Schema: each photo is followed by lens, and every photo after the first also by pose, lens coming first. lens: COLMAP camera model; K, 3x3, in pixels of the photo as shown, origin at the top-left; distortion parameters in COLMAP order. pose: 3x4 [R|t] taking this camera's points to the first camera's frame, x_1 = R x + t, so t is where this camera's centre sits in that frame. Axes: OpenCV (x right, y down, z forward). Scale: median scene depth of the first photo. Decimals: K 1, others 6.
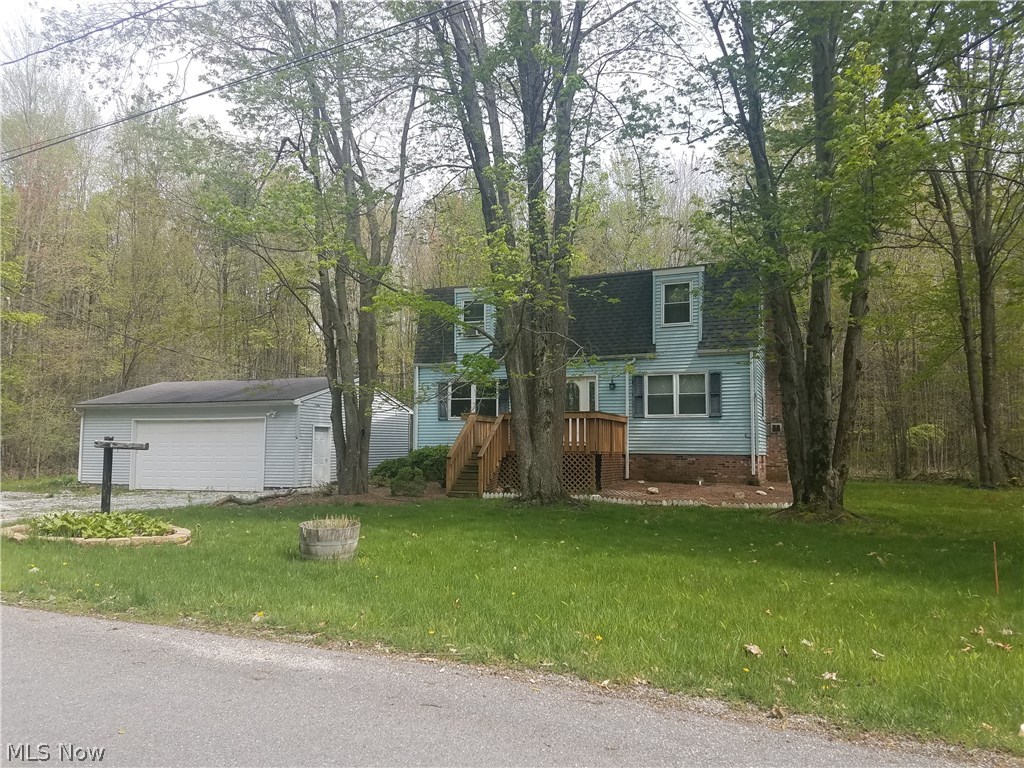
lens RADIAL K [[775.6, 0, 504.9], [0, 775.6, 378.1], [0, 0, 1]] dist [0.167611, -0.226596]
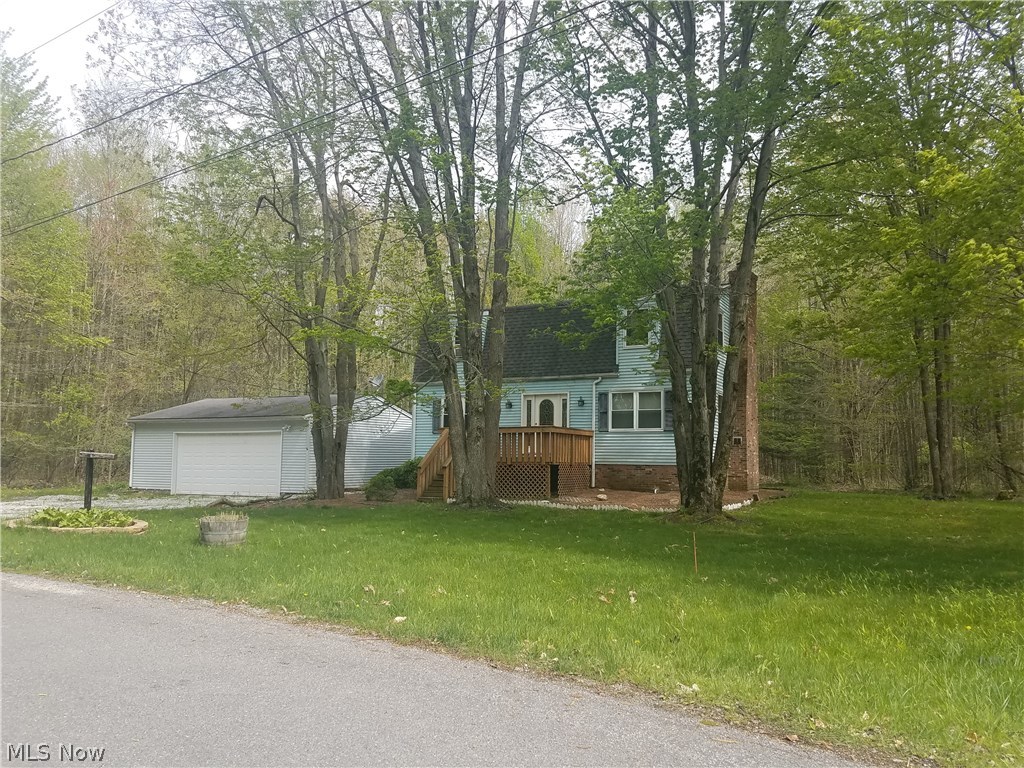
lens RADIAL K [[775.6, 0, 523.6], [0, 775.6, 383.4], [0, 0, 1]] dist [0.167611, -0.226596]
pose [[0.995750, -0.004617, -0.091987, 0.166498], [0.003988, 0.999967, -0.007028, -0.010239], [0.092016, 0.006631, 0.995735, -0.107797]]
